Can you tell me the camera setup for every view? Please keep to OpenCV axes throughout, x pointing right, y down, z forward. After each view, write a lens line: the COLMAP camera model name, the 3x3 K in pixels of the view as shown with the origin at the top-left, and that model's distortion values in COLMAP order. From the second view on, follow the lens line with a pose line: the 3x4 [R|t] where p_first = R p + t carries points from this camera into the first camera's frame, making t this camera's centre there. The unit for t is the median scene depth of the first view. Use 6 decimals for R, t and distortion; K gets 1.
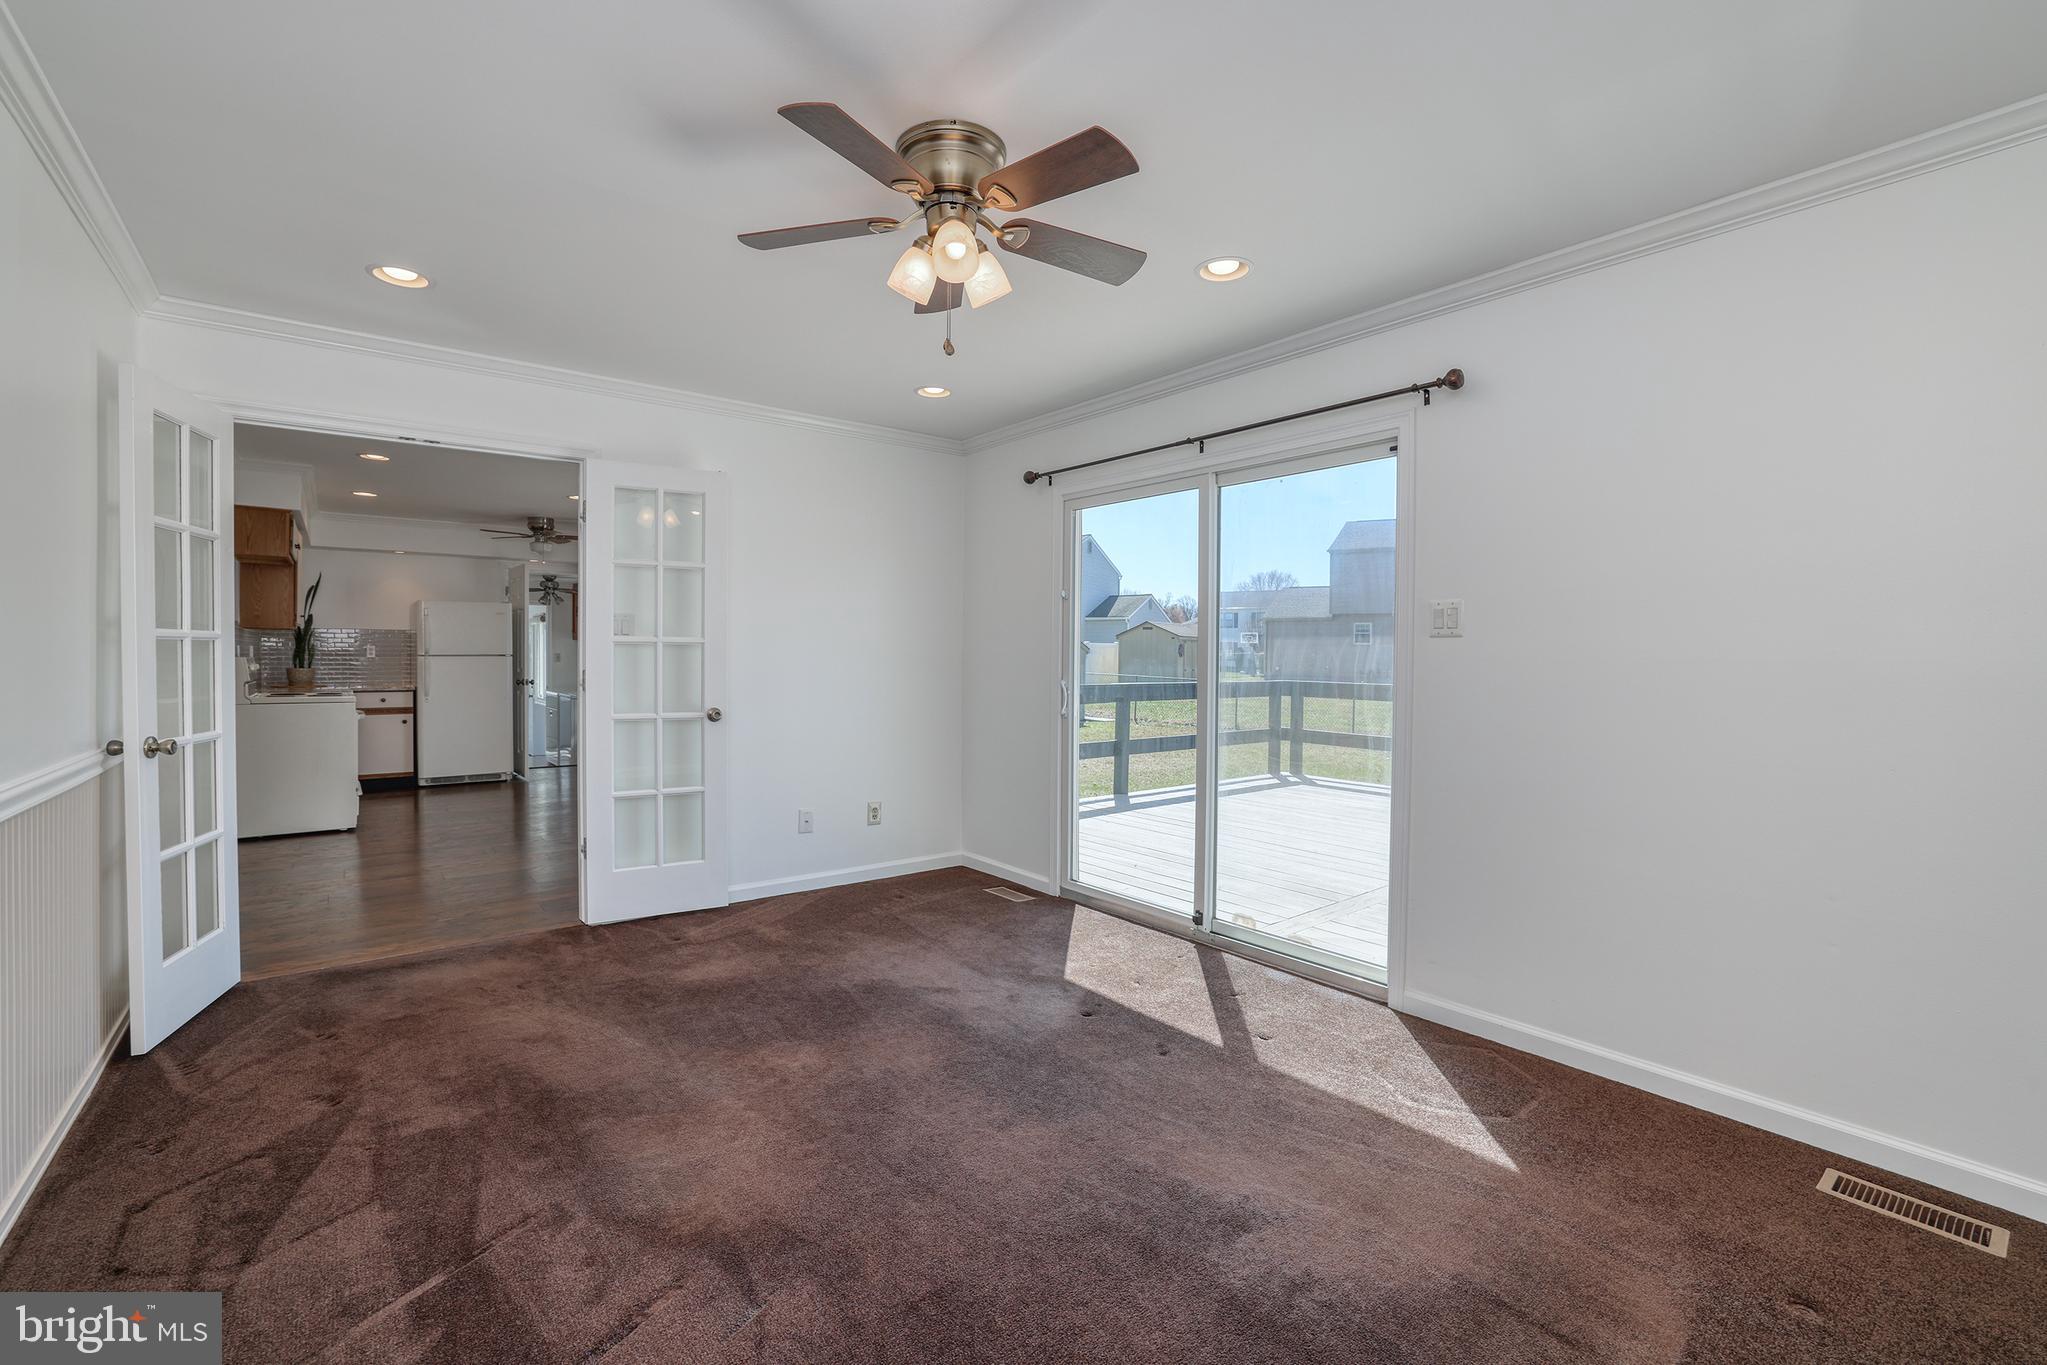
lens RADIAL K [[887.0, 0, 1024.3], [0, 887.0, 671.9], [0, 0, 1]] dist [-0.009299, 0.000794]
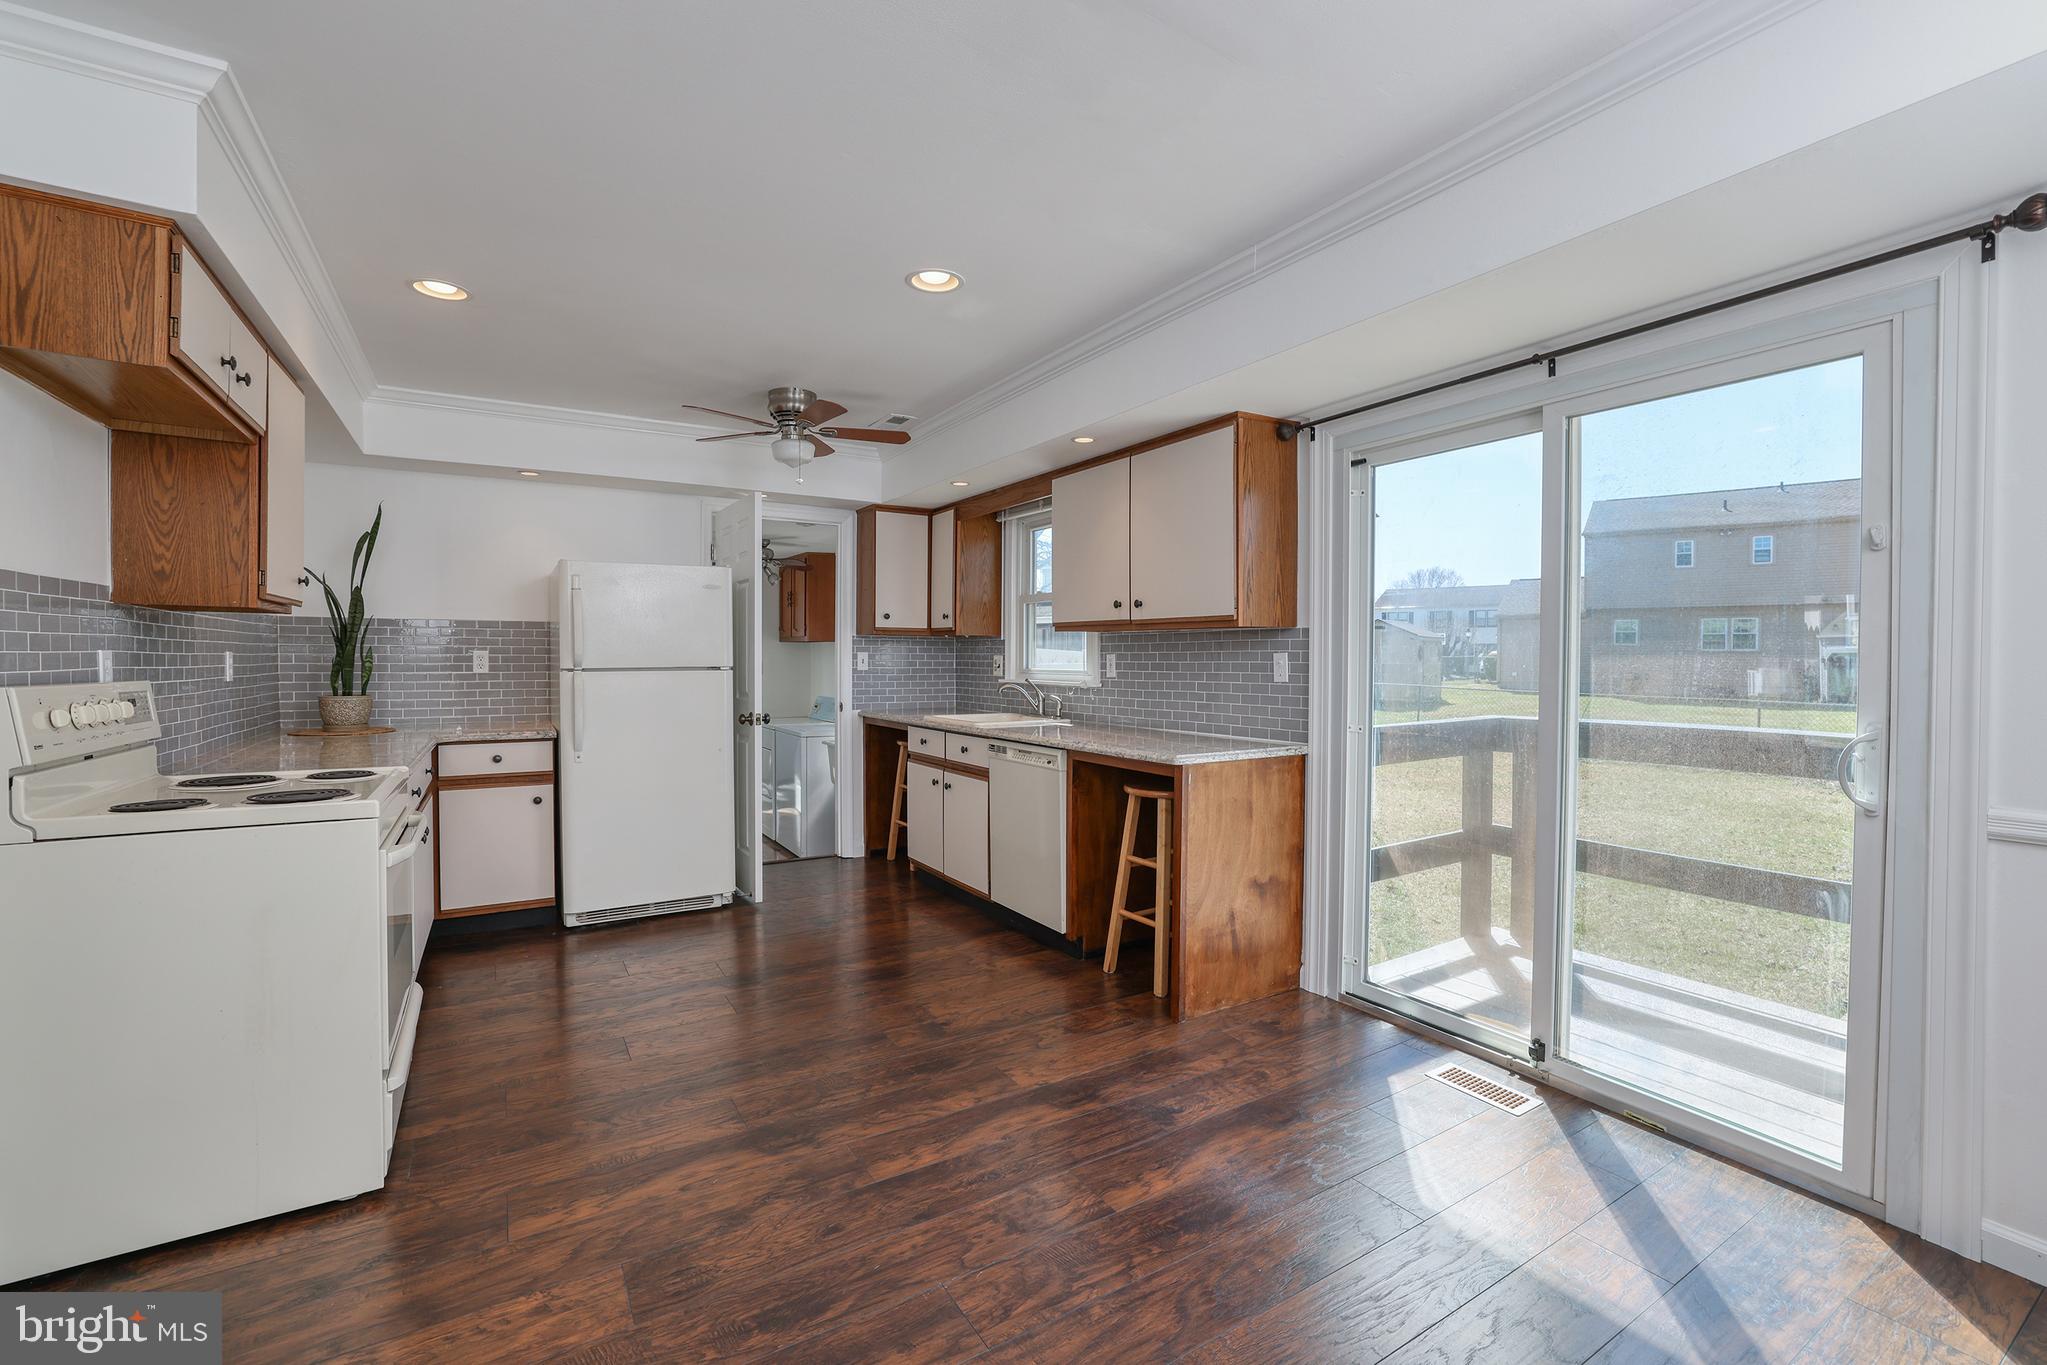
lens RADIAL K [[887.0, 0, 1024.3], [0, 887.0, 671.9], [0, 0, 1]] dist [-0.009299, 0.000794]
pose [[0.991440, -0.011581, -0.130050, -0.358679], [0.011544, 0.999933, -0.001039, -0.013162], [0.130053, -0.000471, 0.991507, 0.534002]]
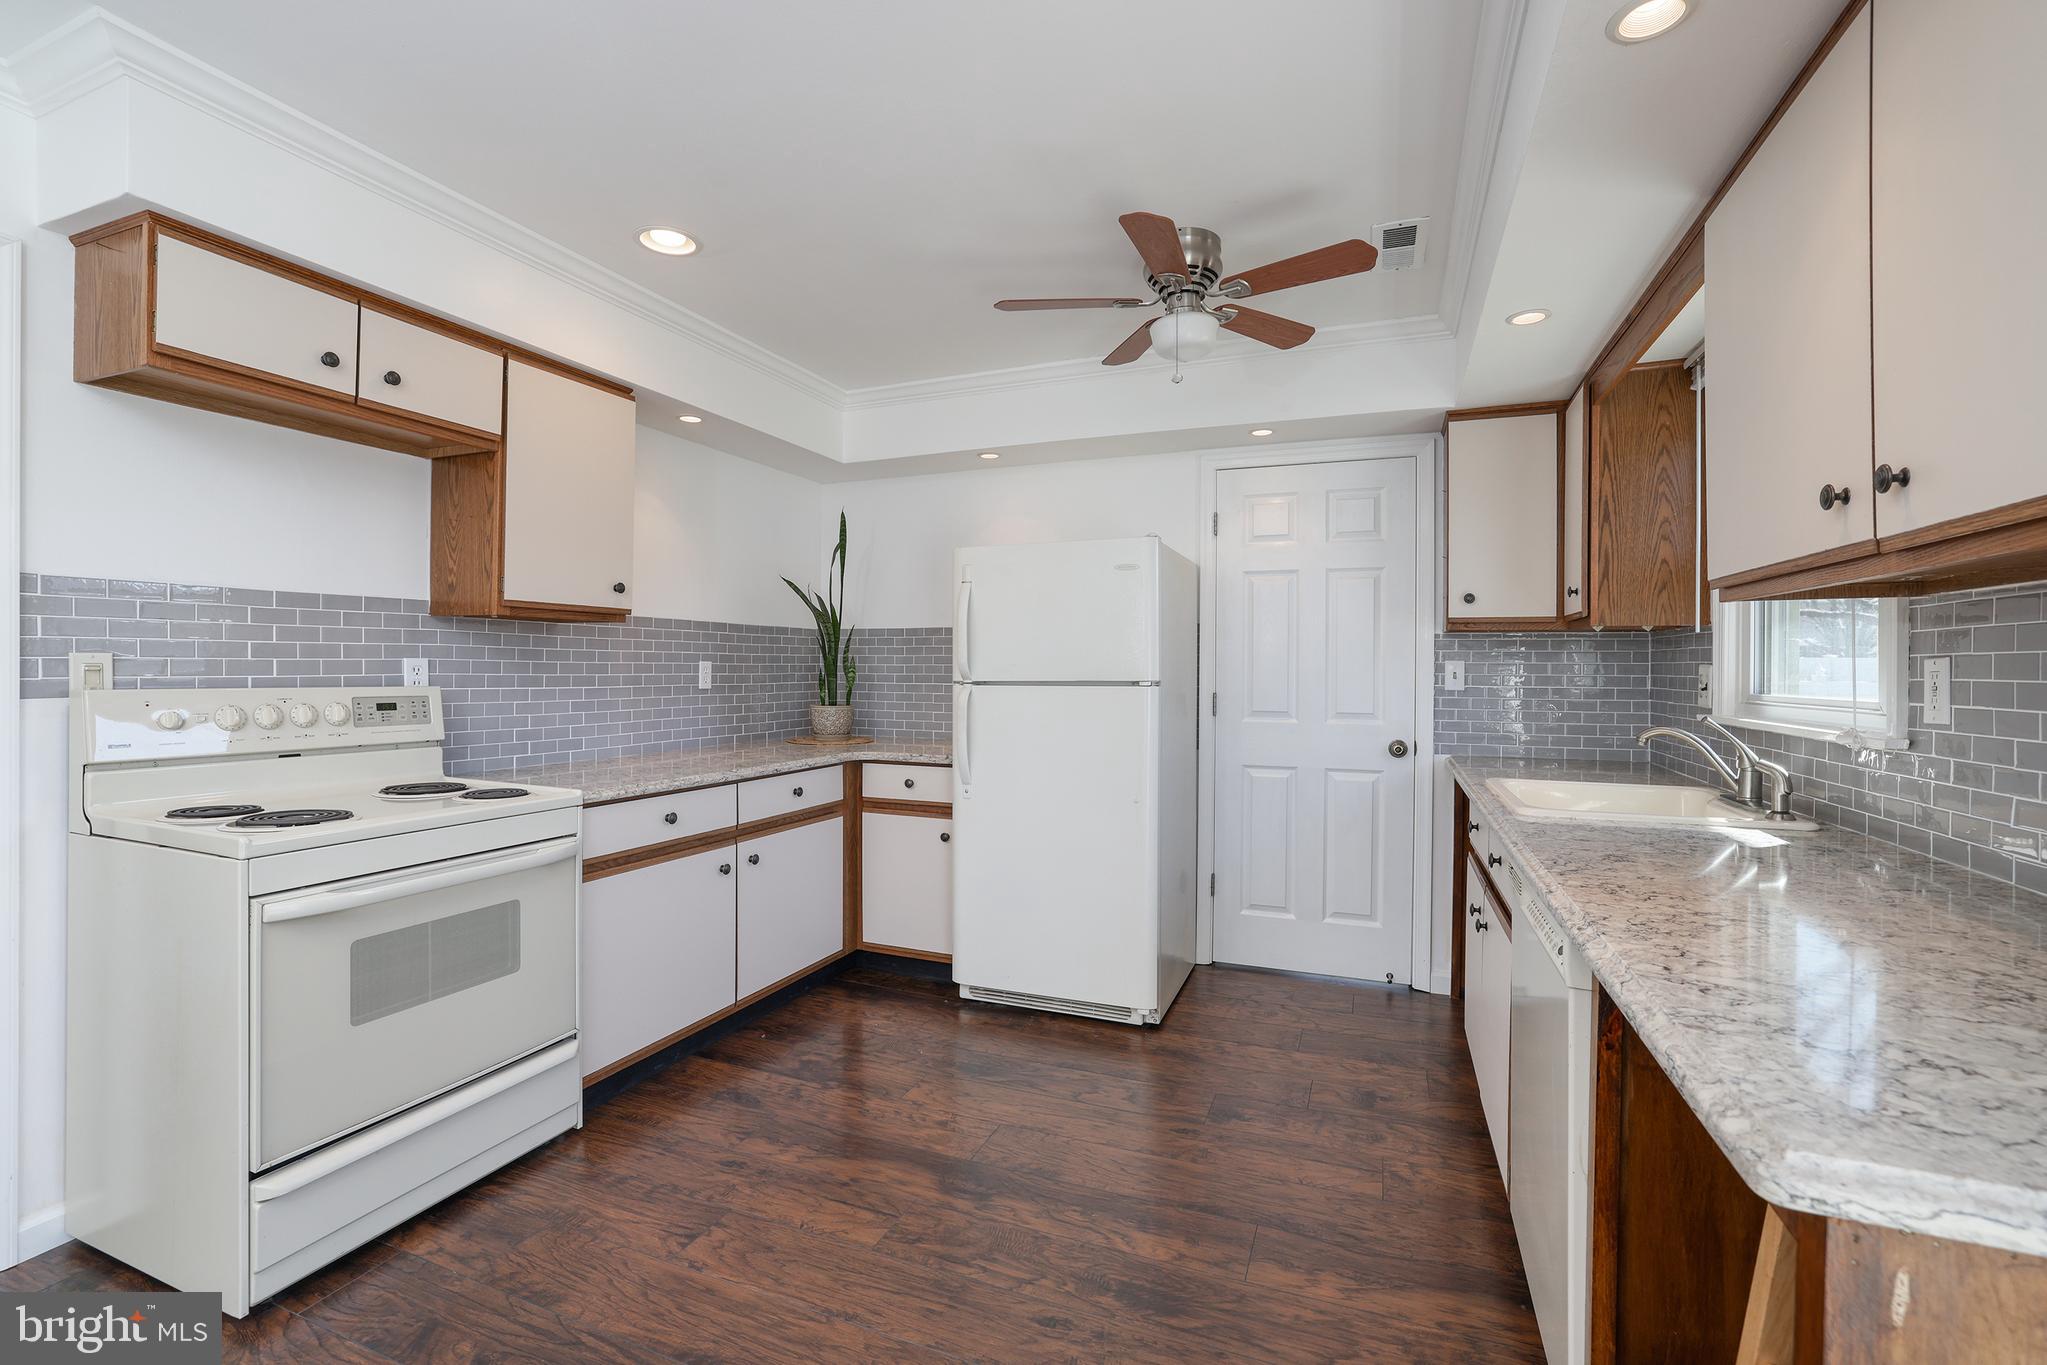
lens RADIAL K [[887.0, 0, 1024.3], [0, 887.0, 671.9], [0, 0, 1]] dist [-0.009299, 0.000794]
pose [[0.487054, -0.011113, -0.873301, -0.308153], [-0.010728, 0.999767, -0.018705, -0.015434], [0.873306, 0.018480, 0.486822, 0.818418]]
